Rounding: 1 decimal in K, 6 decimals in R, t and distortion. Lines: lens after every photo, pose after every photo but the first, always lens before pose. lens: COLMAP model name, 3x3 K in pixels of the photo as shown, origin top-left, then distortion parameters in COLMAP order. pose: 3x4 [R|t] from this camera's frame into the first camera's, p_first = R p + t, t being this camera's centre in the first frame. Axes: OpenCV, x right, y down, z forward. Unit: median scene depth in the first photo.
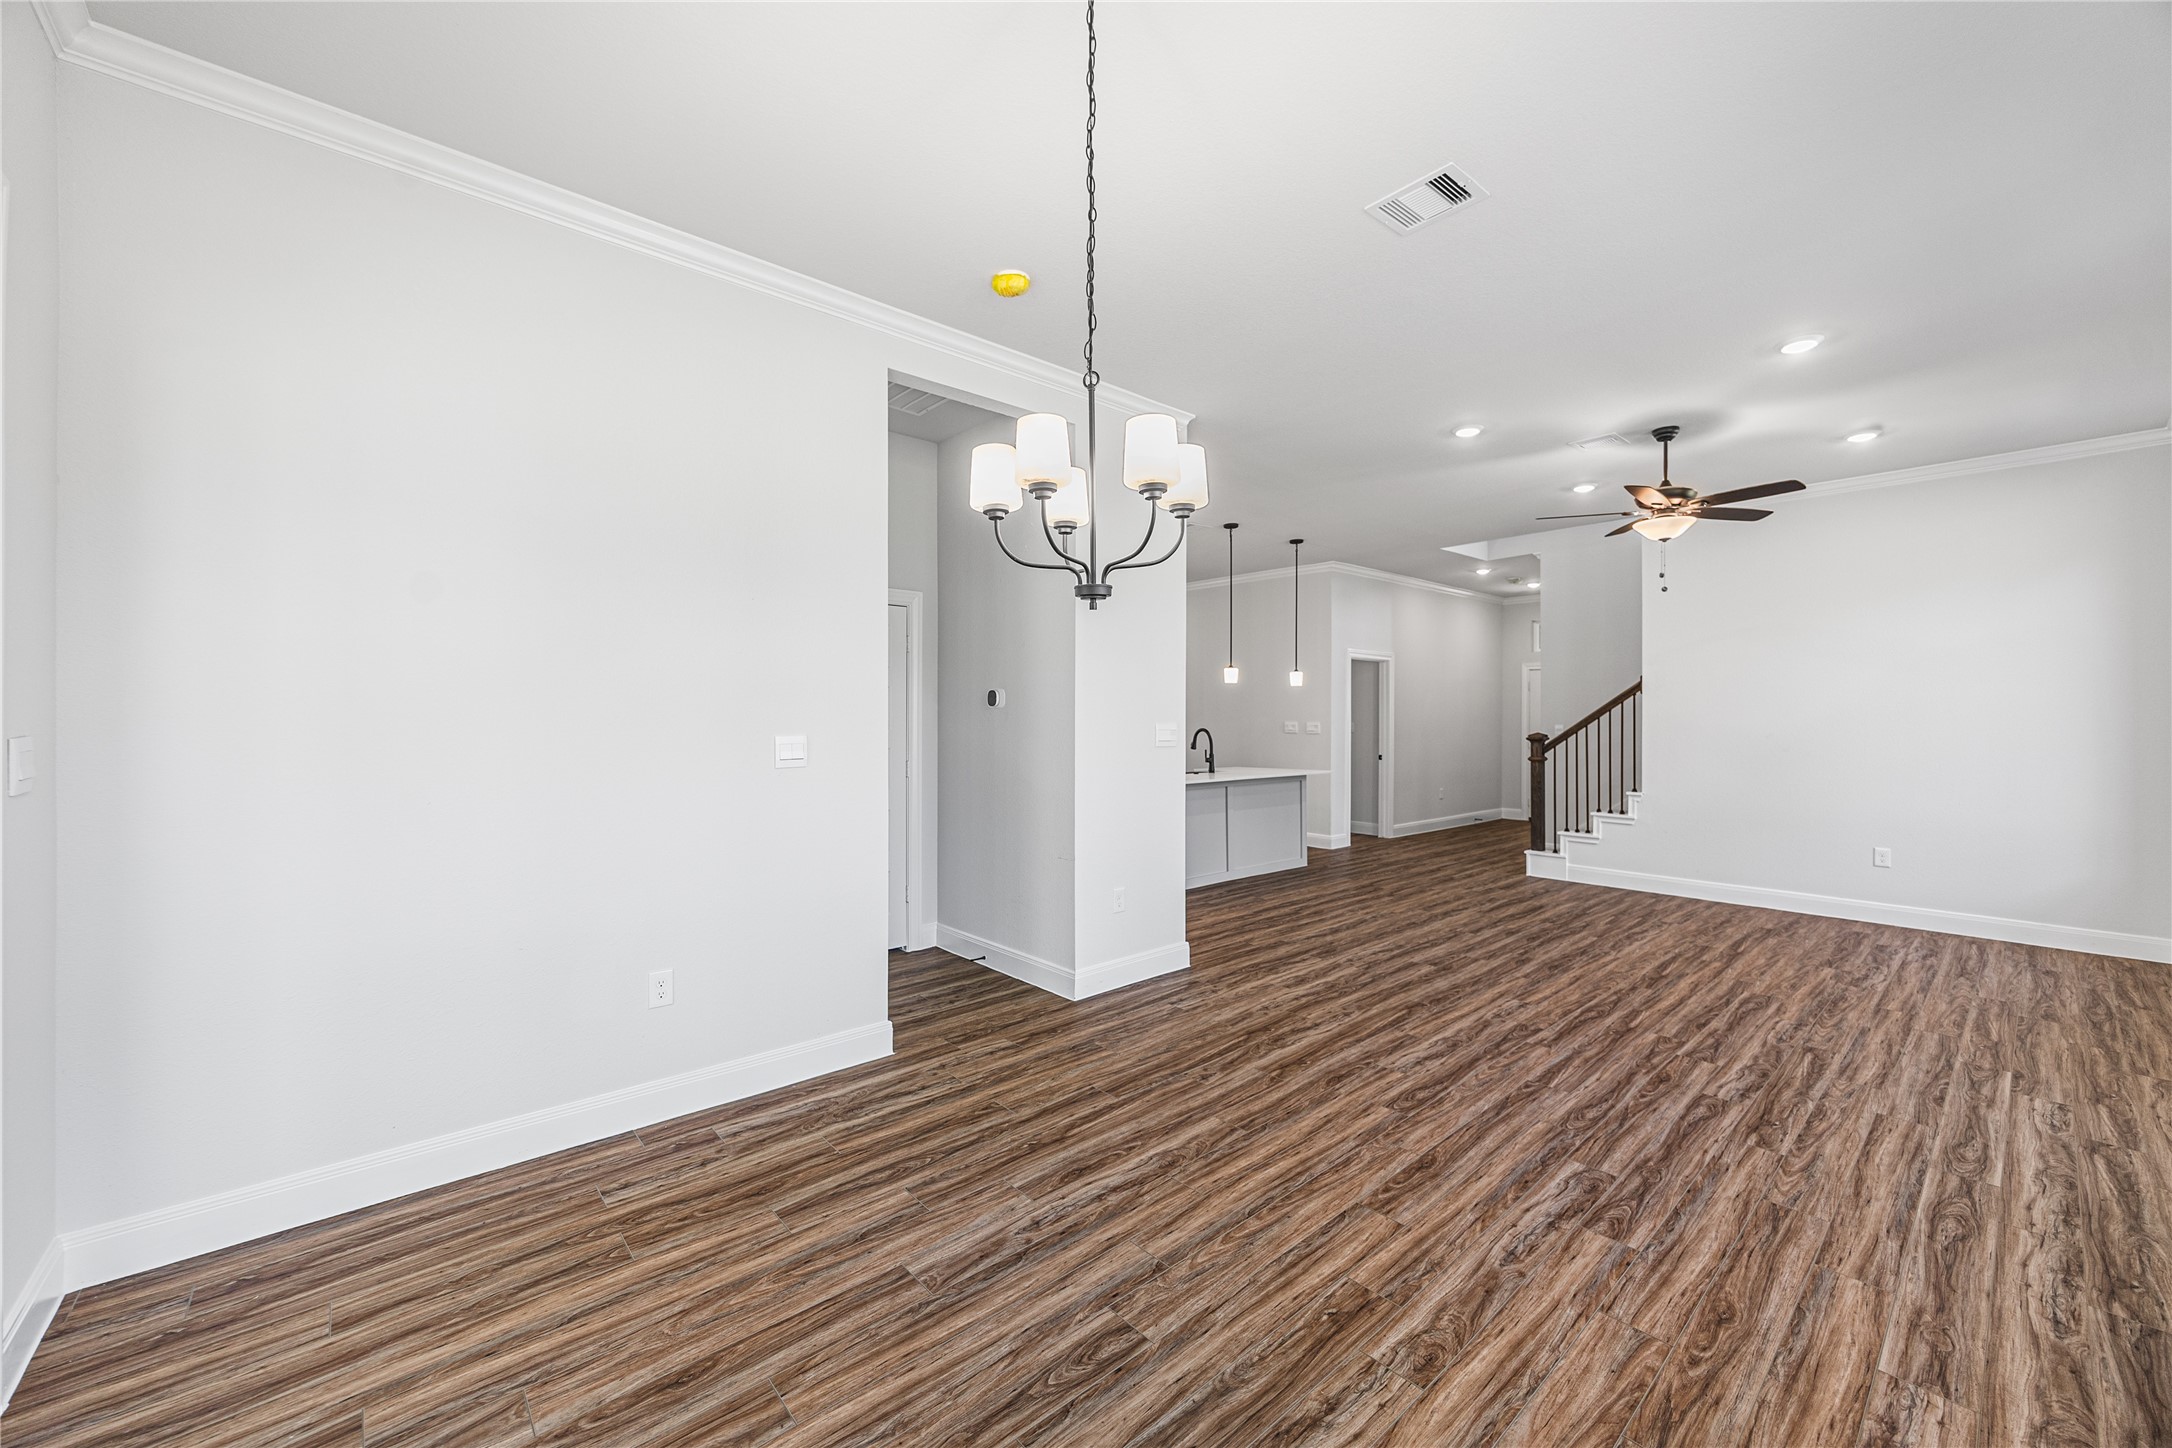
lens RADIAL K [[843.9, 0, 1080.6], [0, 843.9, 716.9], [0, 0, 1]] dist [0.000131, 0.000351]
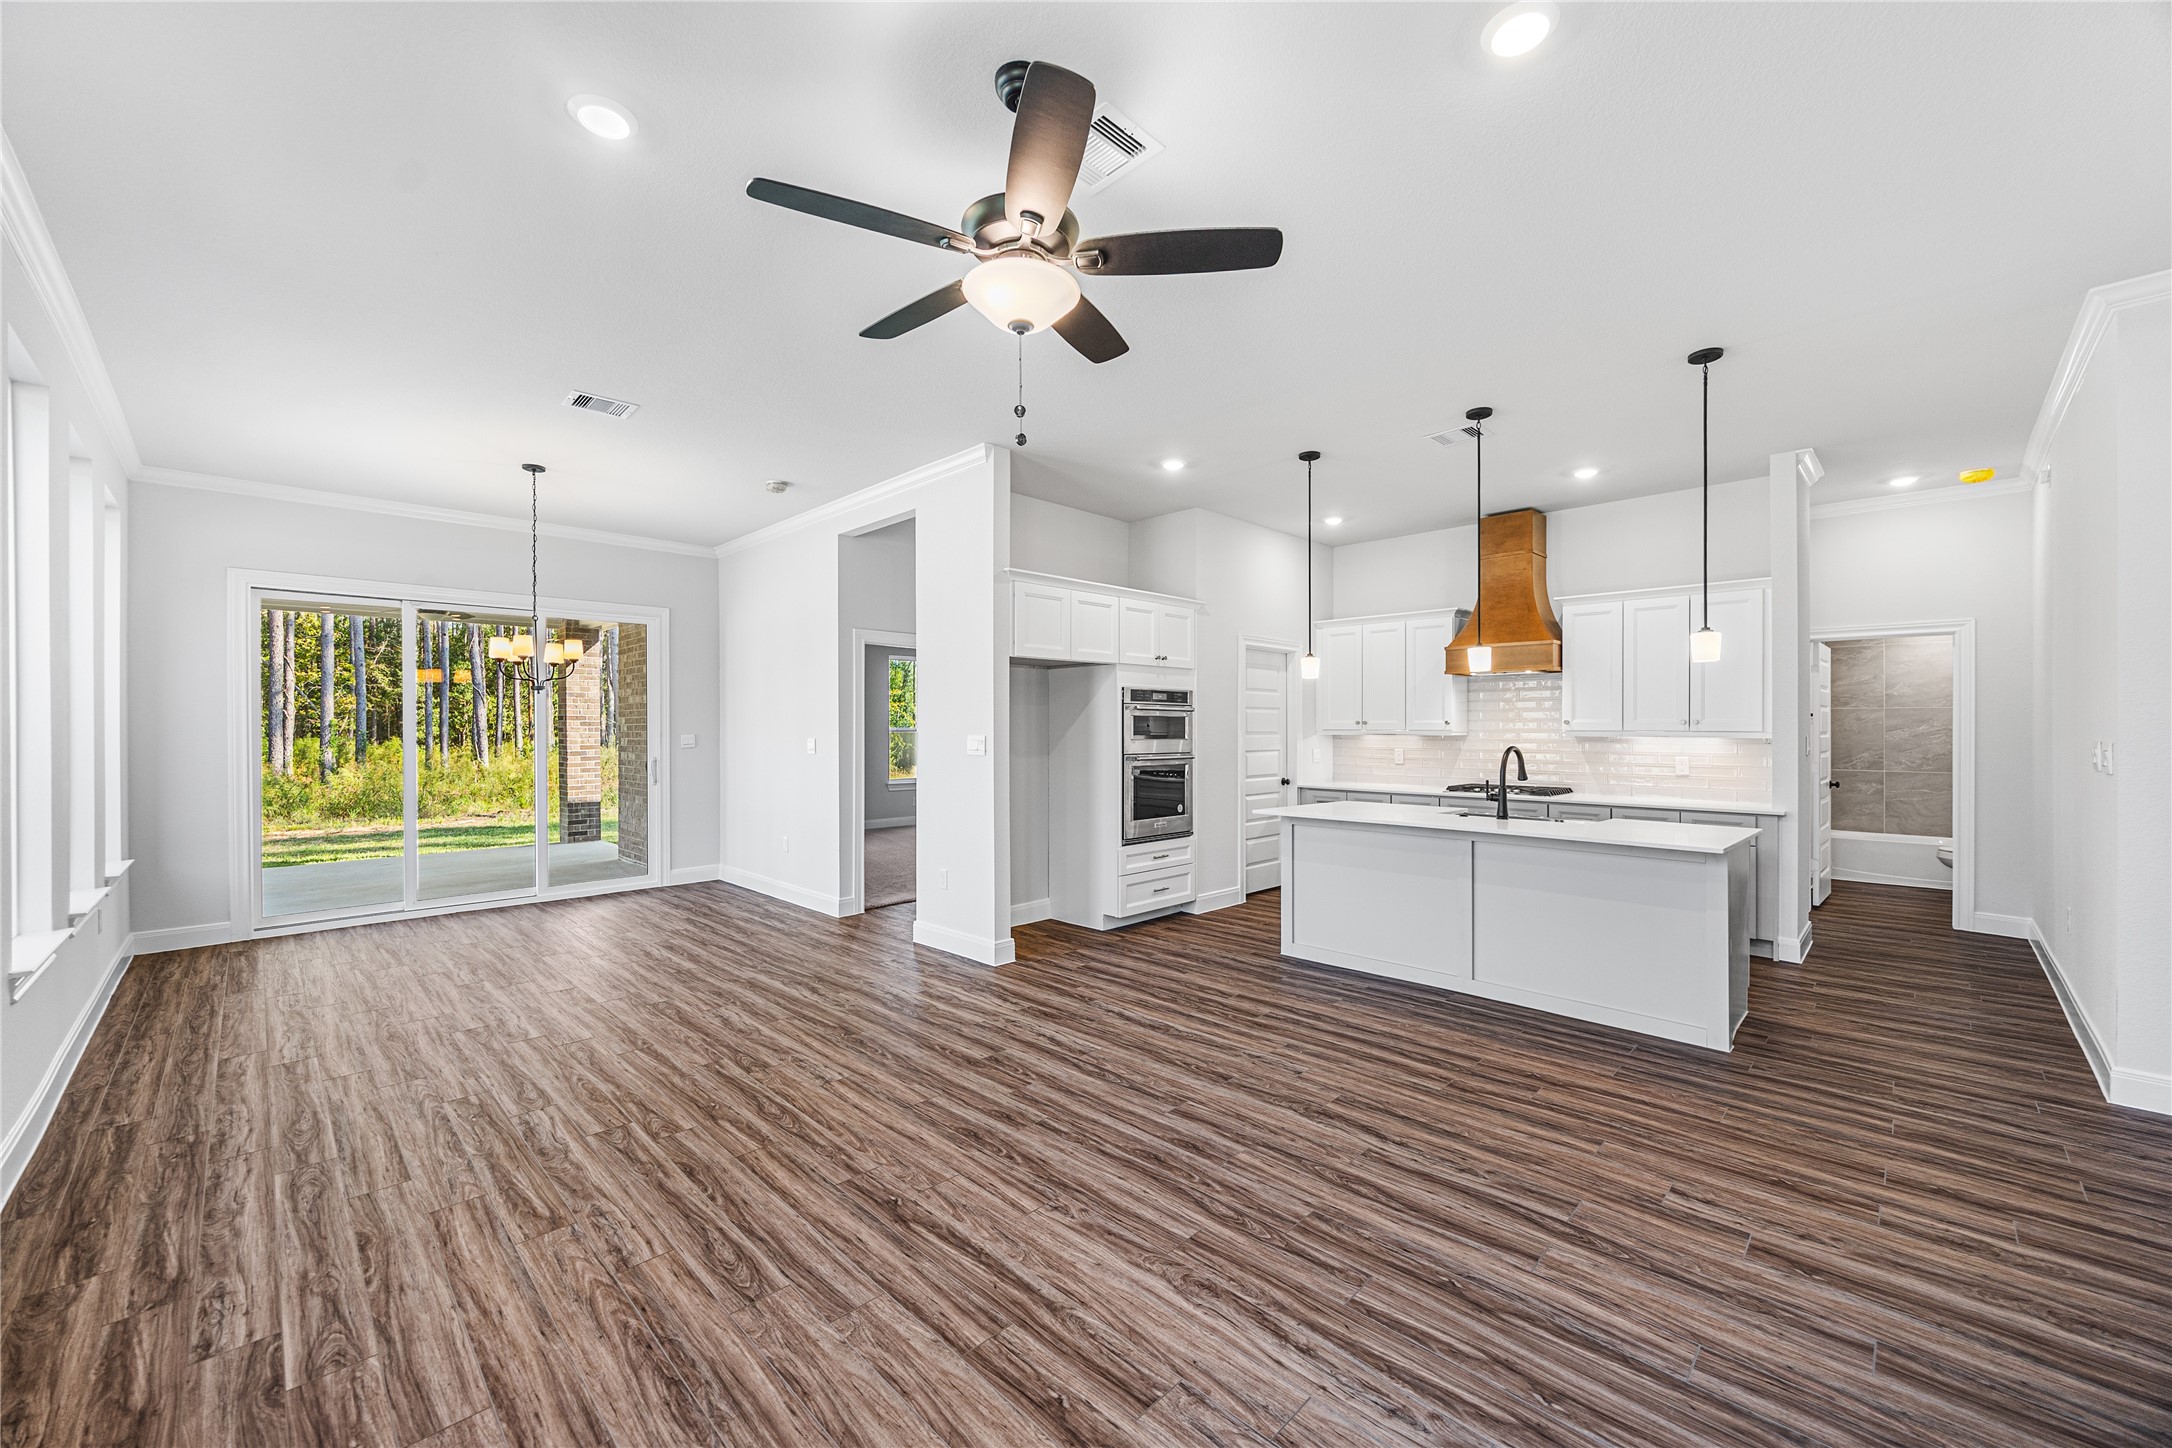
lens RADIAL K [[842.9, 0, 1079.5], [0, 842.9, 731.7], [0, 0, 1]] dist [0.000494, -0.000086]
pose [[0.058628, 0.003577, -0.998273, 1.690151], [0.002793, 0.999989, 0.003748, -0.000085], [0.998276, -0.003008, 0.058618, 1.495103]]
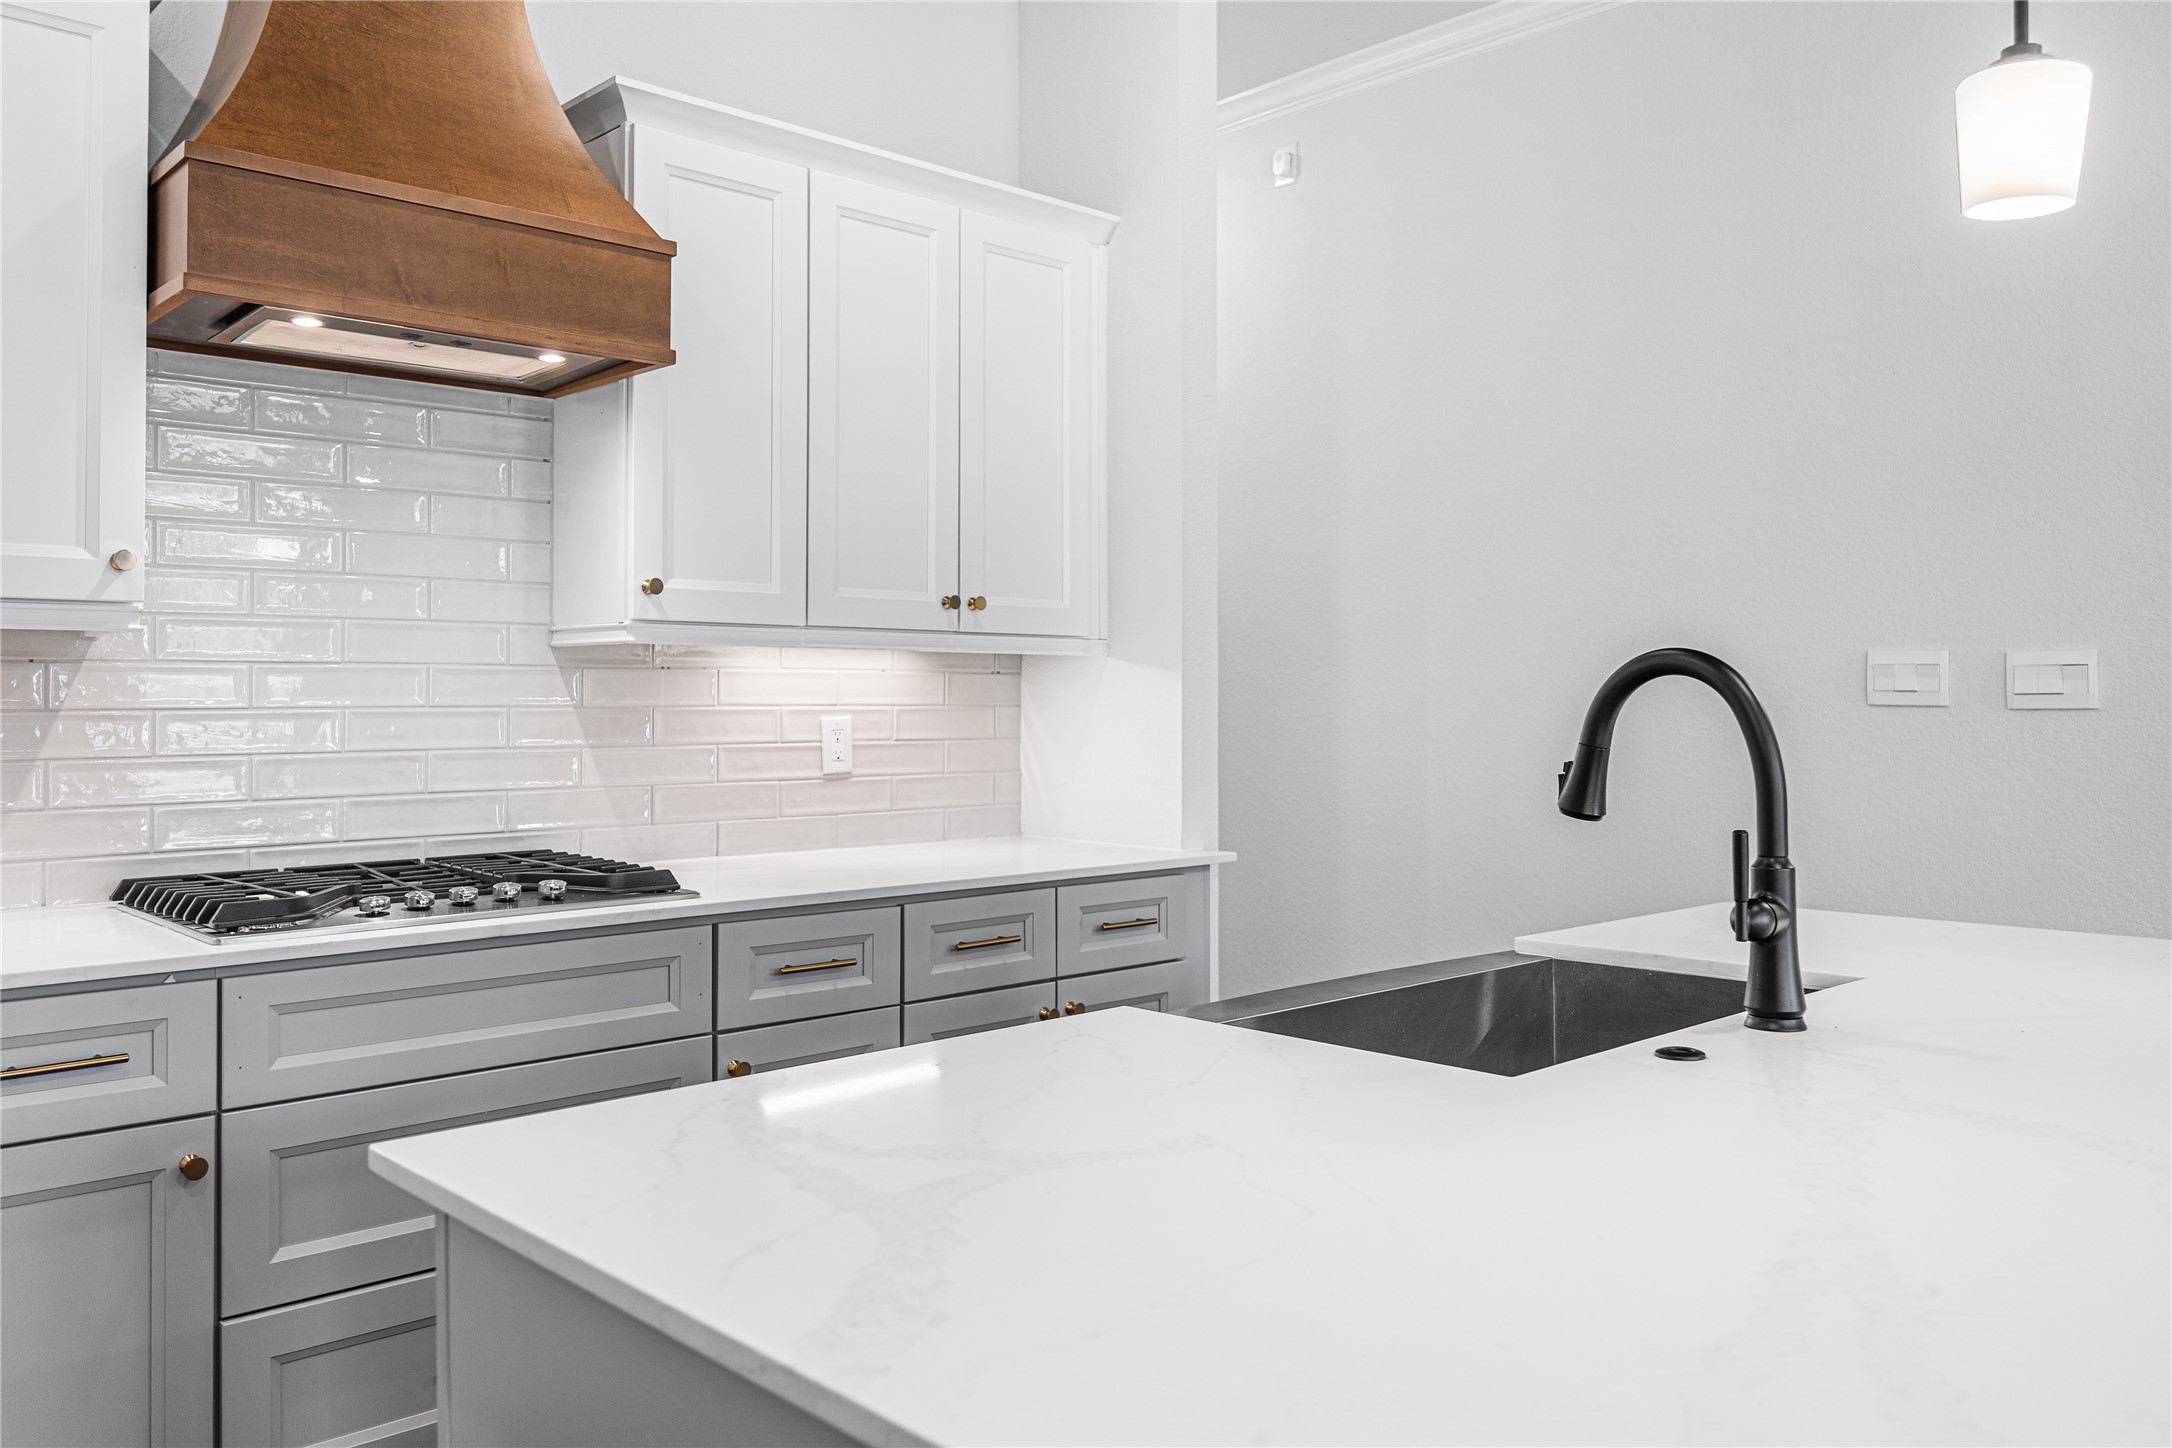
lens RADIAL K [[1642.7, 0, 1085.9], [0, 1642.7, 712.8], [0, 0, 1]] dist [-0.002817, -0.001245]
pose [[0.999596, -0.000345, 0.028428, 0.120546], [-0.000002, 0.999925, 0.012209, 0.045711], [-0.028430, -0.012204, 0.999521, 1.764428]]
